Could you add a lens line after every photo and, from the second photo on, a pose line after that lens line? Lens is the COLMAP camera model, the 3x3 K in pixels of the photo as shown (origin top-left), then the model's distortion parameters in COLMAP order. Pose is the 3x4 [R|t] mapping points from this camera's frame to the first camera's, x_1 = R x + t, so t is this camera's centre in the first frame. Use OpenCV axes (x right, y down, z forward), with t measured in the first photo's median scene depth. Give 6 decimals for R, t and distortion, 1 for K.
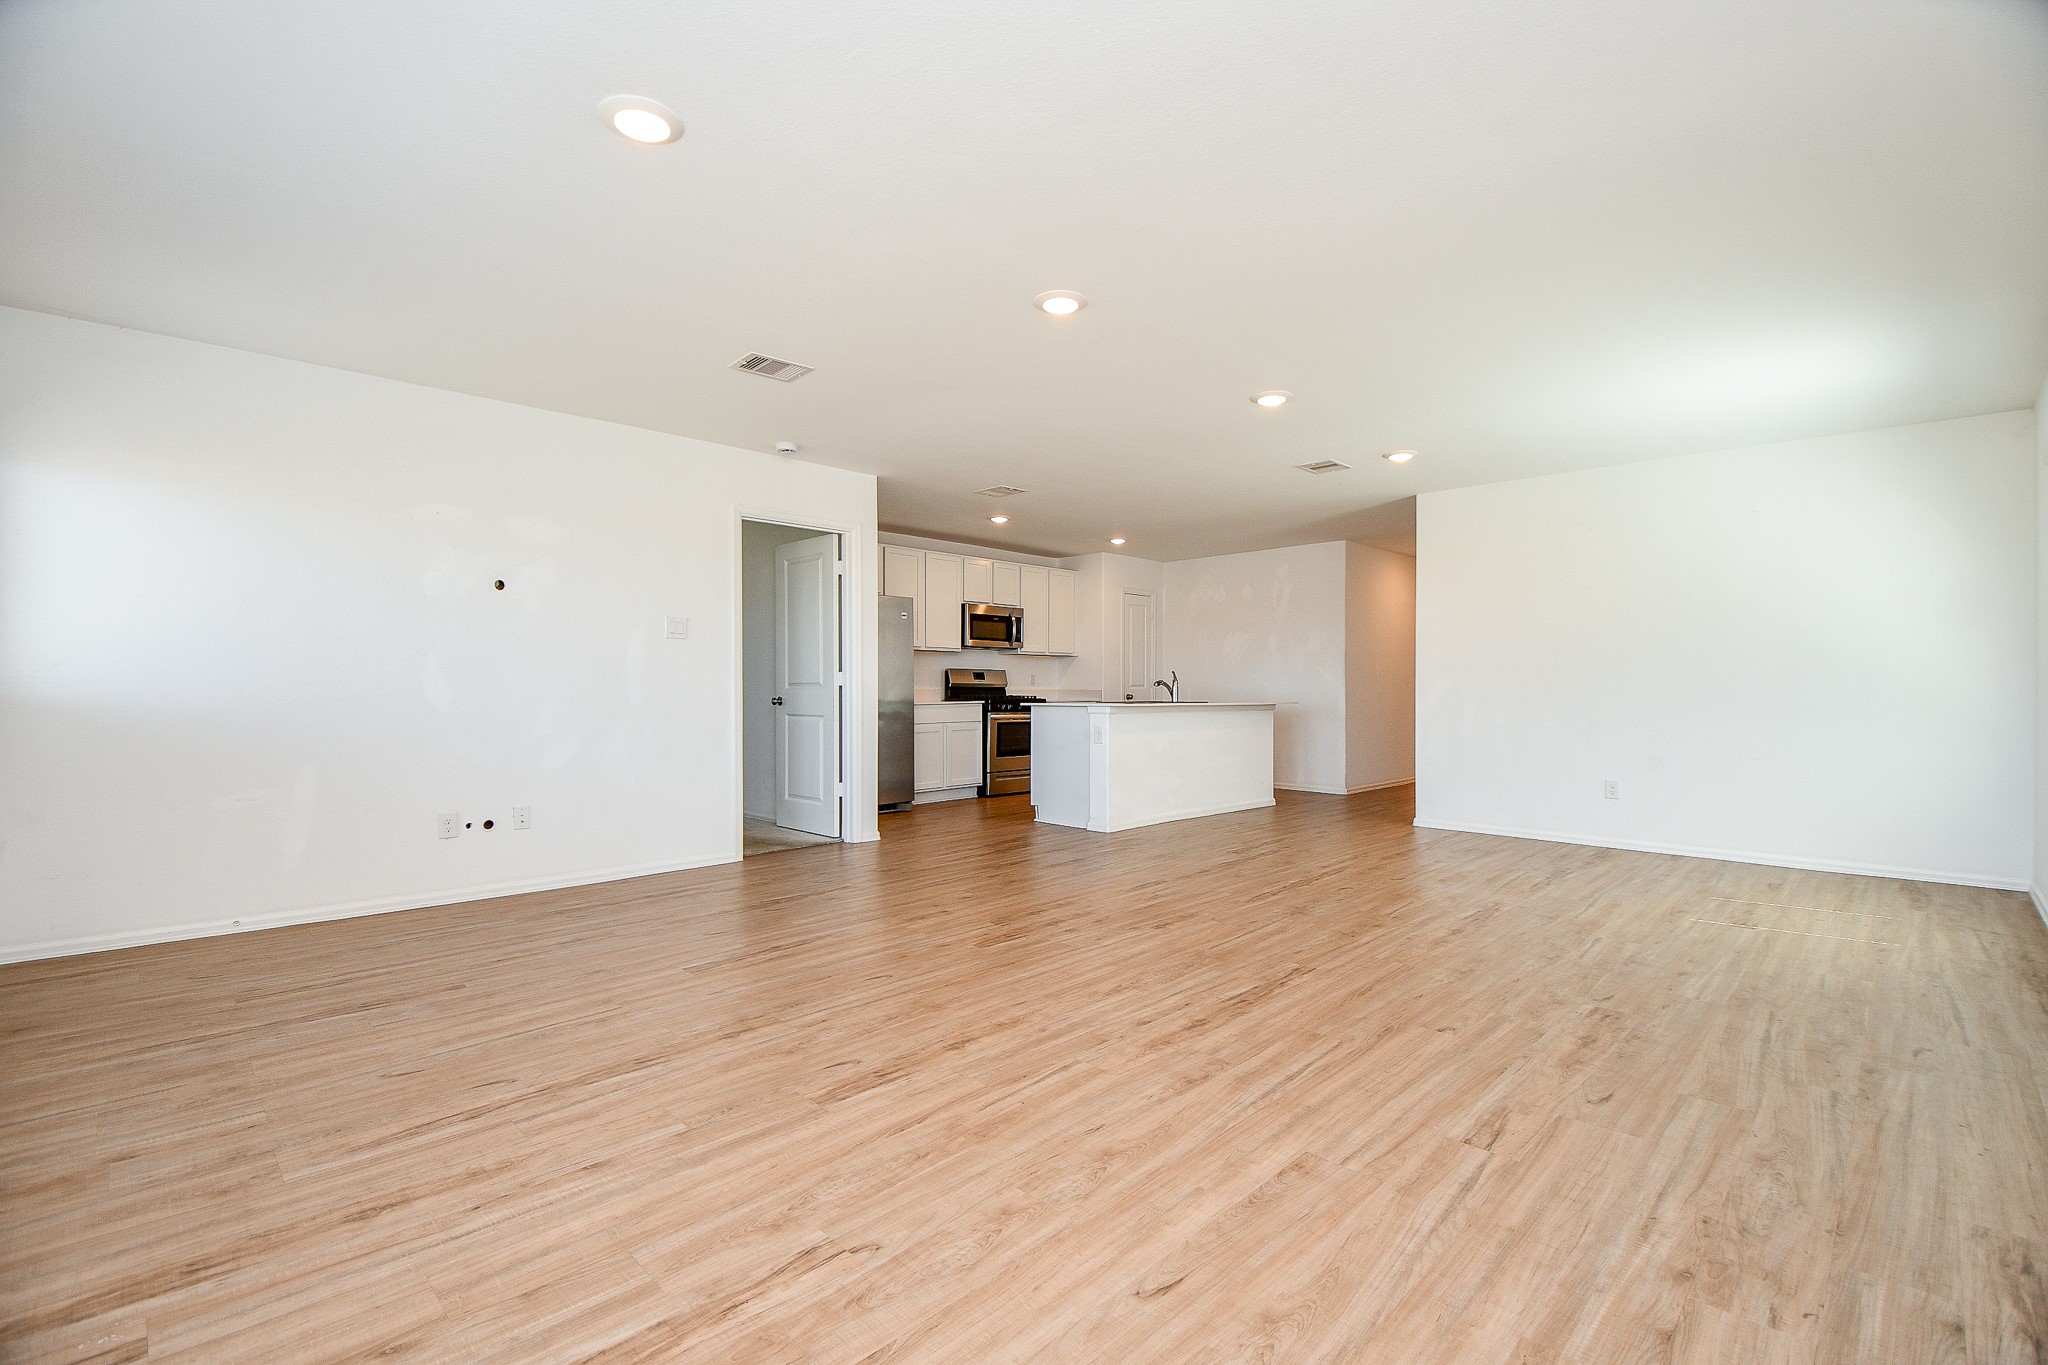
lens RADIAL K [[901.9, 0, 1030.7], [0, 901.9, 695.3], [0, 0, 1]] dist [-0.004433, 0.000155]
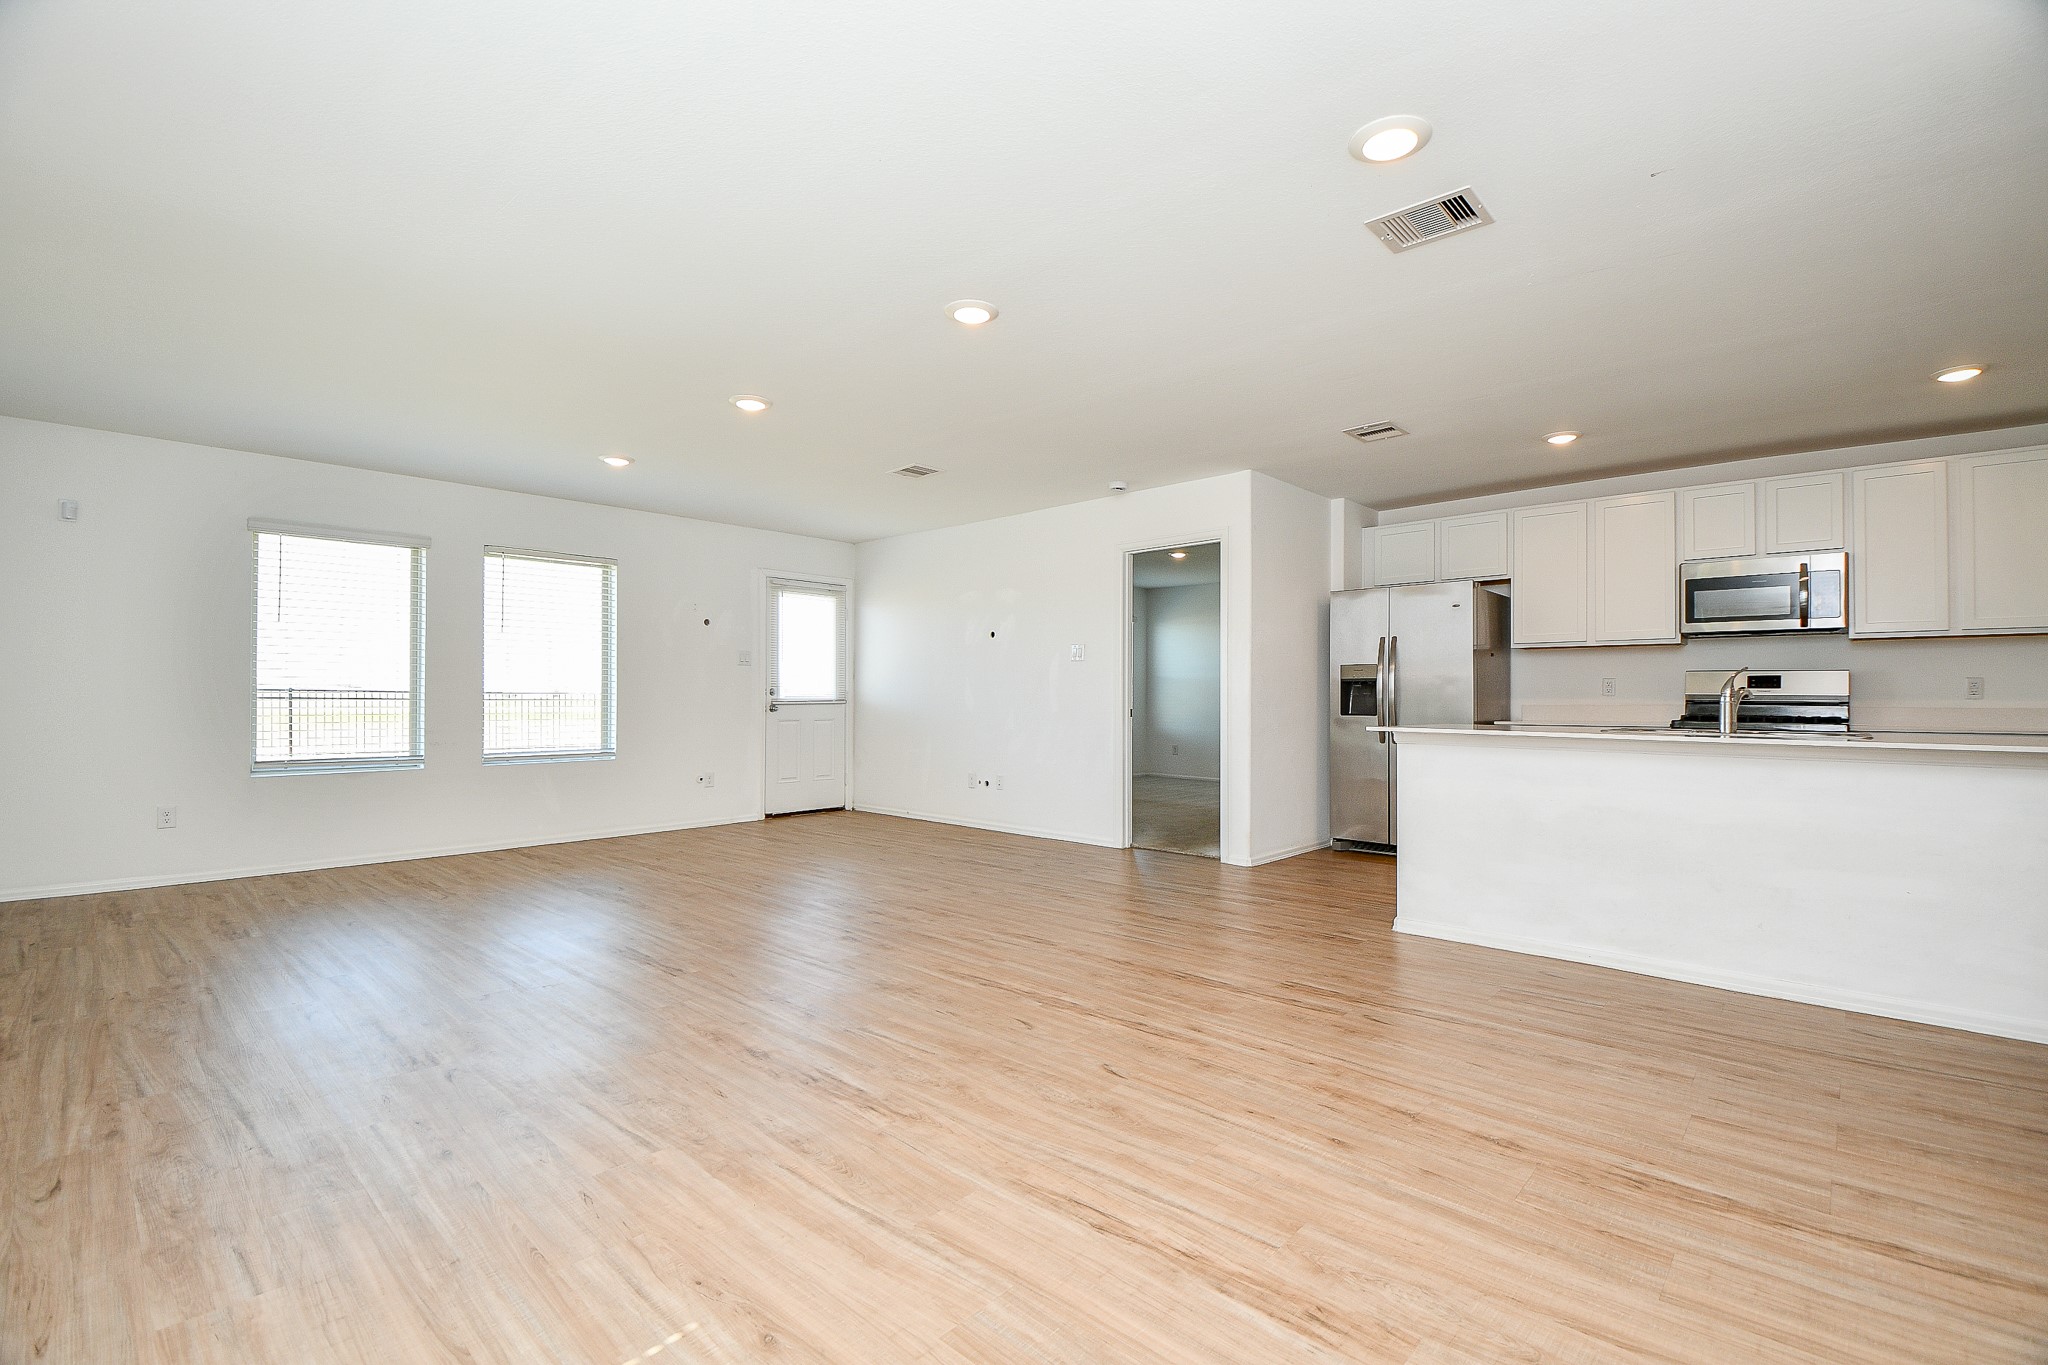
lens RADIAL K [[901.9, 0, 1030.7], [0, 901.9, 695.3], [0, 0, 1]] dist [-0.004433, 0.000155]
pose [[0.032280, -0.002139, -0.999477, 1.042474], [-0.009522, 0.999952, -0.002448, -0.011940], [0.999434, 0.009596, 0.032258, 1.055546]]
